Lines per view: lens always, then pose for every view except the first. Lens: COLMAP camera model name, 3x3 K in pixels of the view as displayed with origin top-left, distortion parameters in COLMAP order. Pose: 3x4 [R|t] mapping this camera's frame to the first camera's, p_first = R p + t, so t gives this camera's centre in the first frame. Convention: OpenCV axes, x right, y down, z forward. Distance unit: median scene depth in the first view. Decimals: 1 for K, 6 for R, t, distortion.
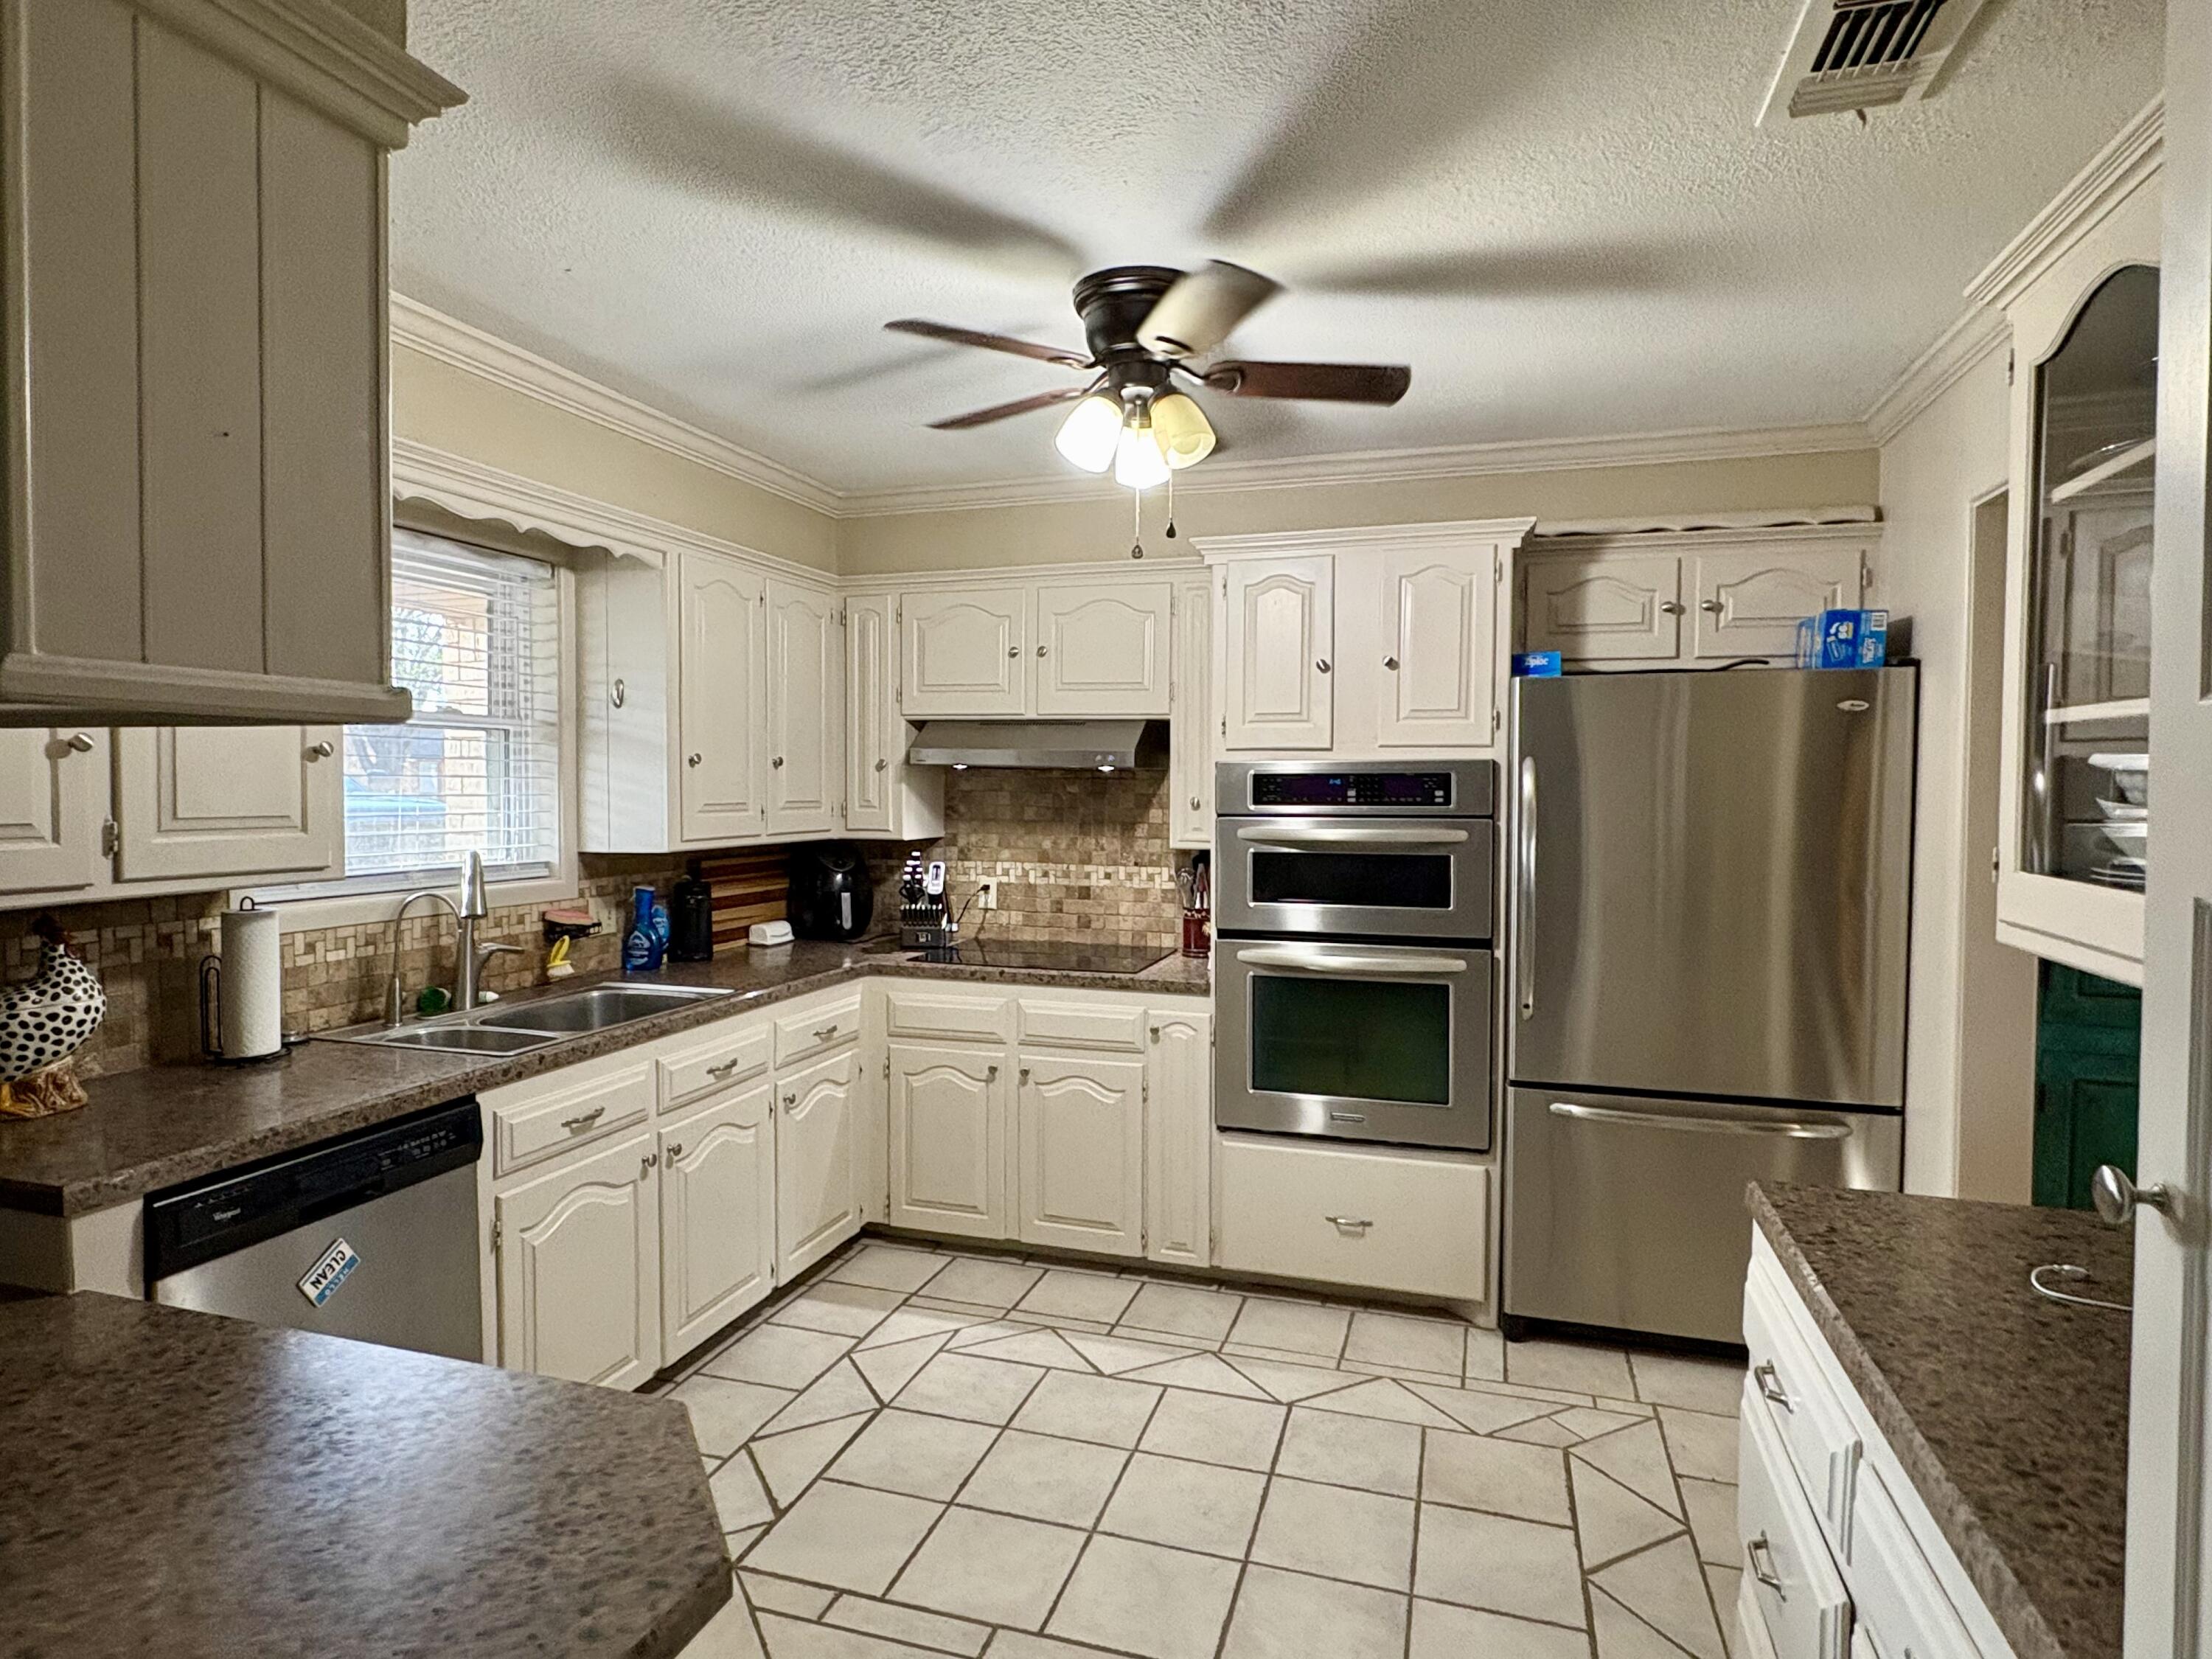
lens RADIAL K [[1215.6, 0, 1092.4], [0, 1215.6, 832.0], [0, 0, 1]] dist [-0.000745, 0.001768]
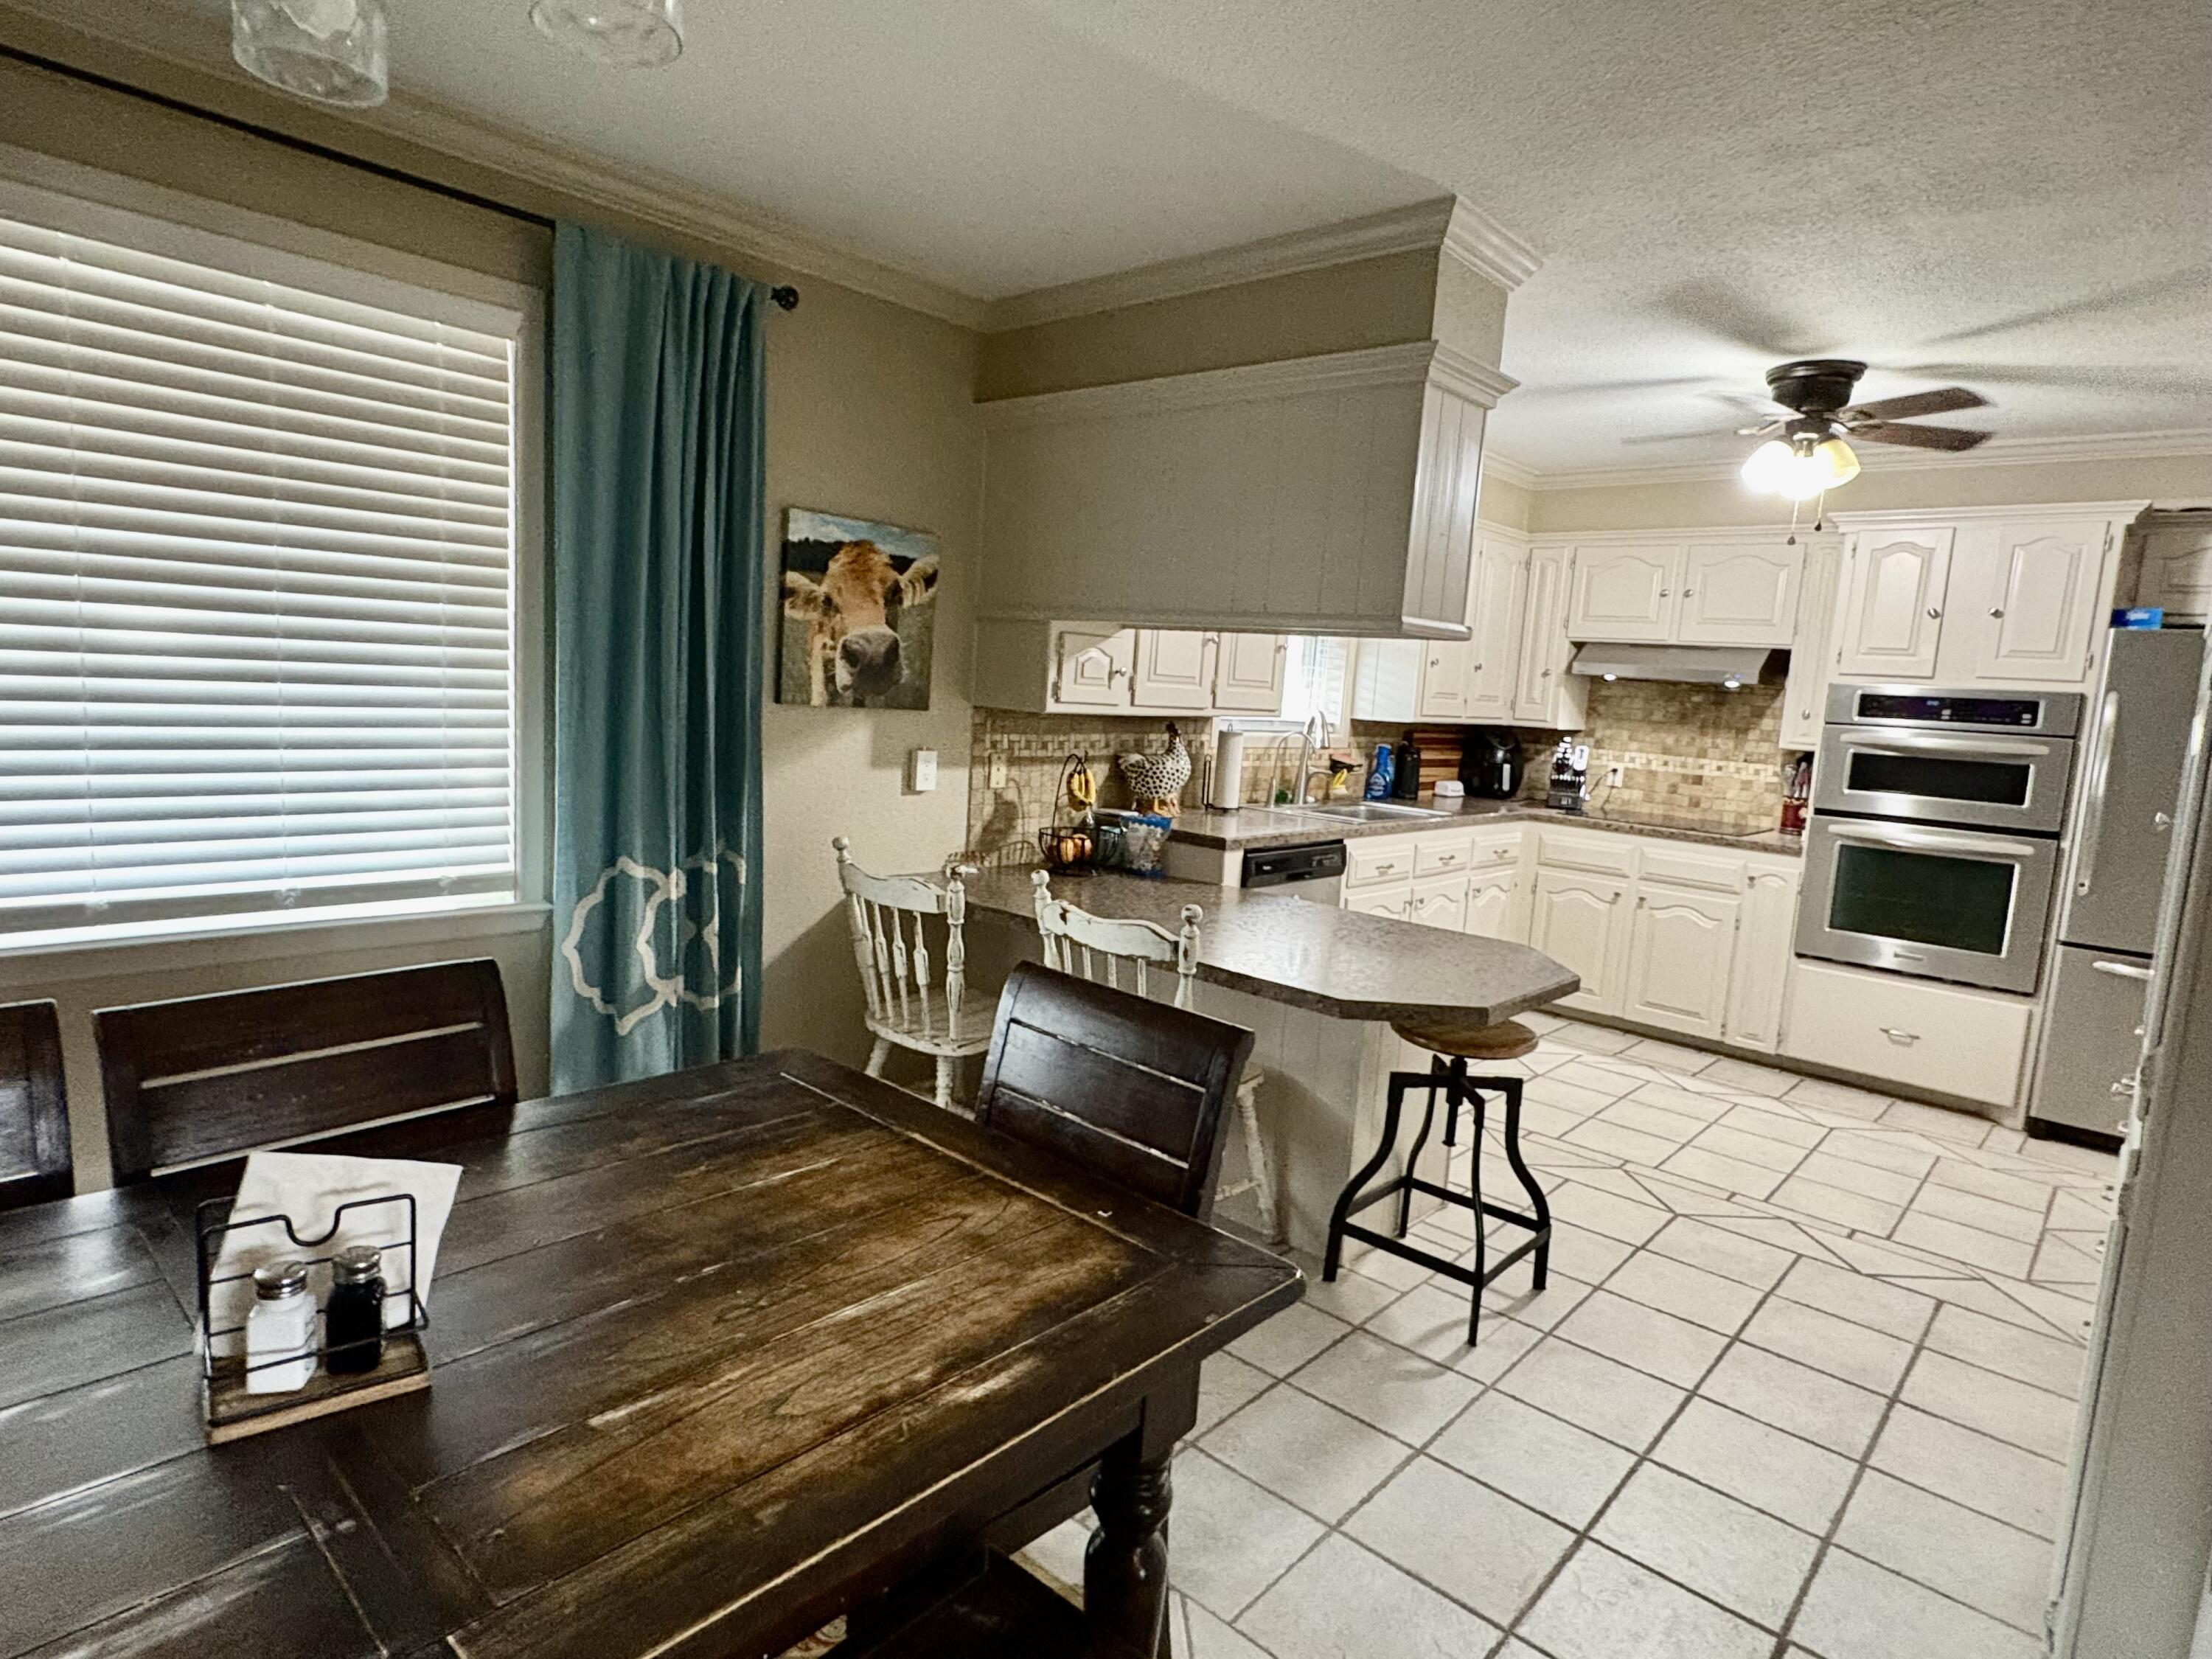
lens RADIAL K [[1215.6, 0, 1092.4], [0, 1215.6, 832.0], [0, 0, 1]] dist [-0.000745, 0.001768]
pose [[0.906506, 0.105361, -0.408835, -0.064655], [-0.075035, 0.993150, 0.089572, 0.043184], [0.415472, -0.050521, 0.908202, -0.522222]]
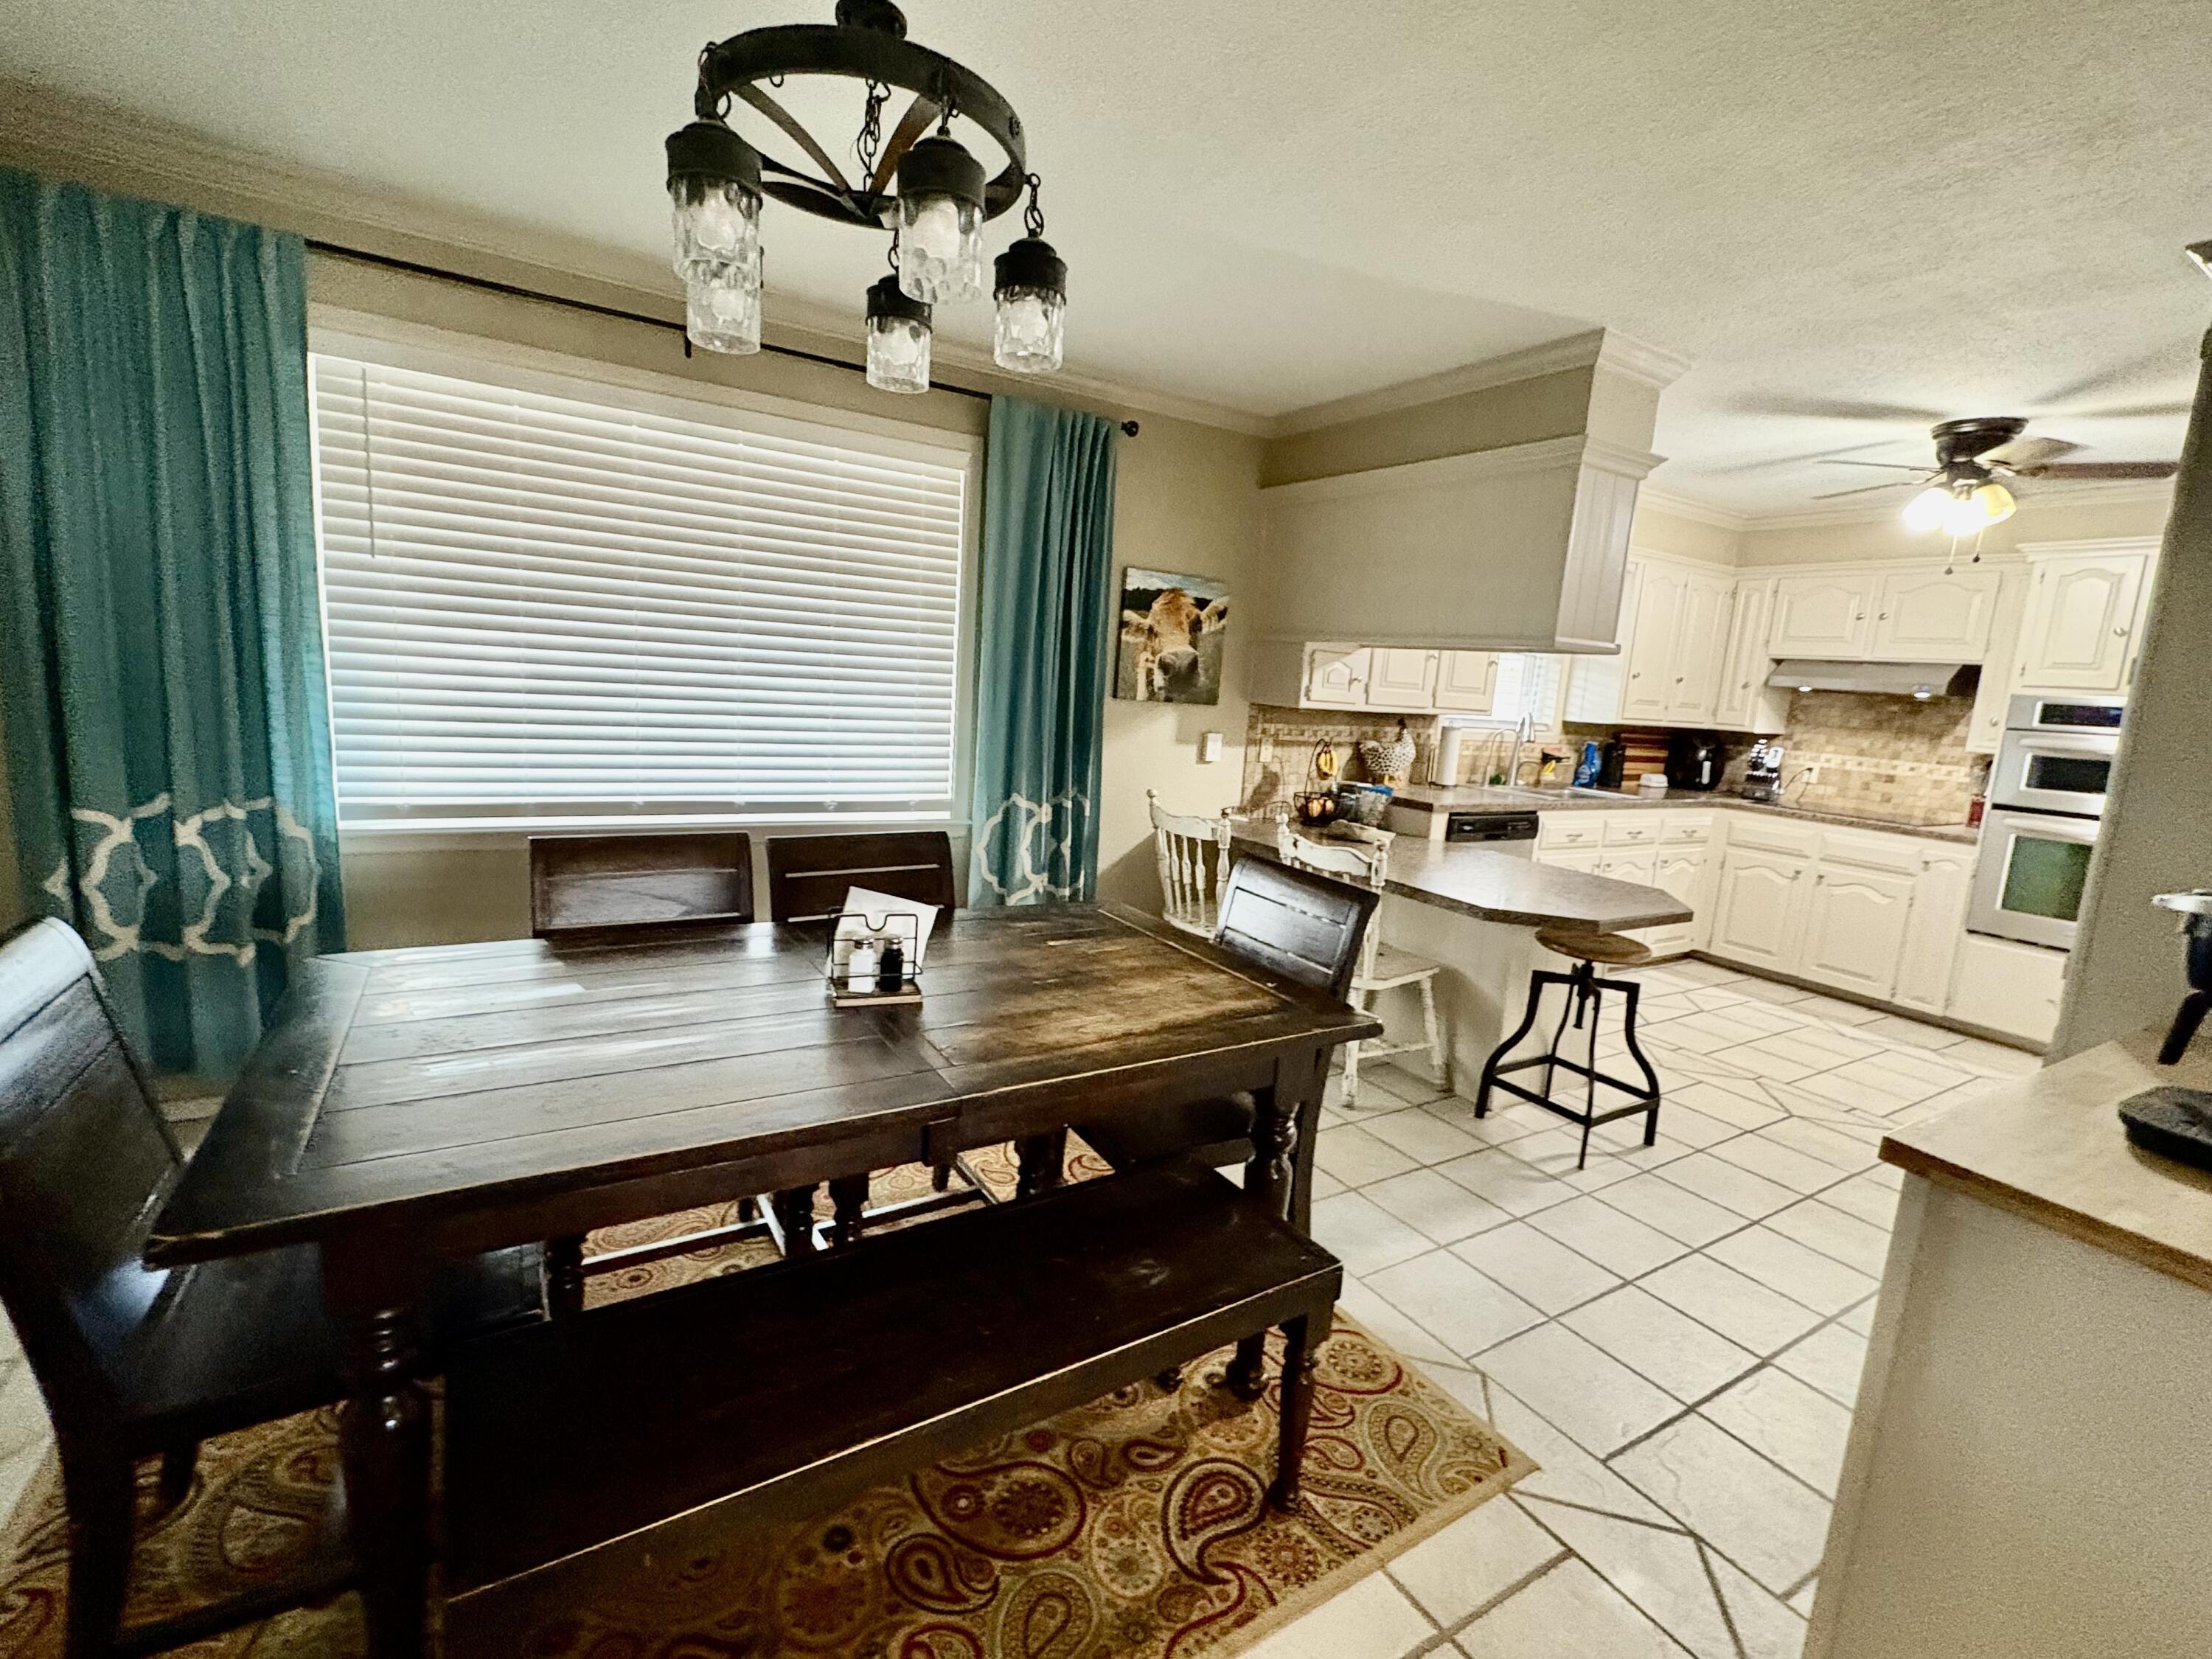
lens RADIAL K [[985.0, 0, 1103.4], [0, 985.0, 825.9], [0, 0, 1]] dist [0.001609, 0.000017]
pose [[0.755626, 0.146708, -0.638362, 0.052135], [-0.090058, 0.988608, 0.120600, 0.055667], [0.648783, -0.033639, 0.760230, -0.638071]]
